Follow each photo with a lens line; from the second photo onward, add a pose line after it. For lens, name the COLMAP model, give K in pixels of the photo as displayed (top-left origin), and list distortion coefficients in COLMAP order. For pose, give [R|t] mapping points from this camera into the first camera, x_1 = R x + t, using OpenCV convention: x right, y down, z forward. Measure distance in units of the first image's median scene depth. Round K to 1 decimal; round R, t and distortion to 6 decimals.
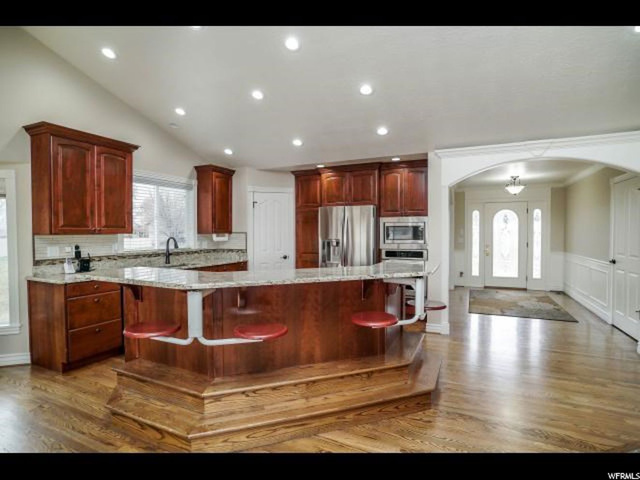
lens RADIAL K [[337.0, 0, 315.4], [0, 337.0, 239.3], [0, 0, 1]] dist [-0.055321, 0.023718]
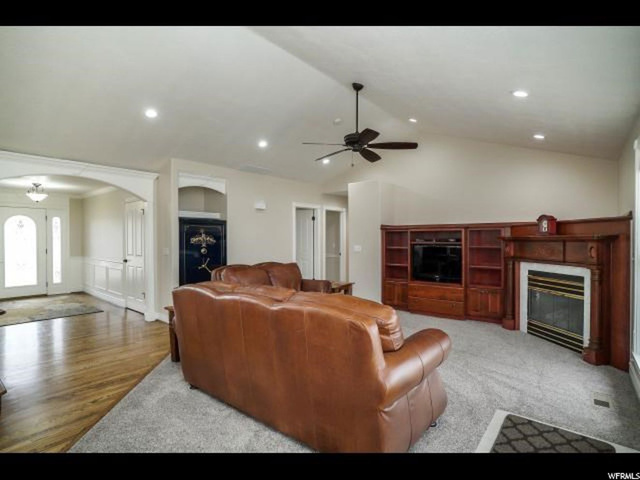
lens RADIAL K [[337.0, 0, 317.5], [0, 337.0, 243.1], [0, 0, 1]] dist [-0.055321, 0.023718]
pose [[0.241962, -0.007255, 0.970259, -0.241463], [0.023133, 0.999731, 0.001706, 0.014606], [-0.970010, 0.022033, 0.242064, -0.106006]]
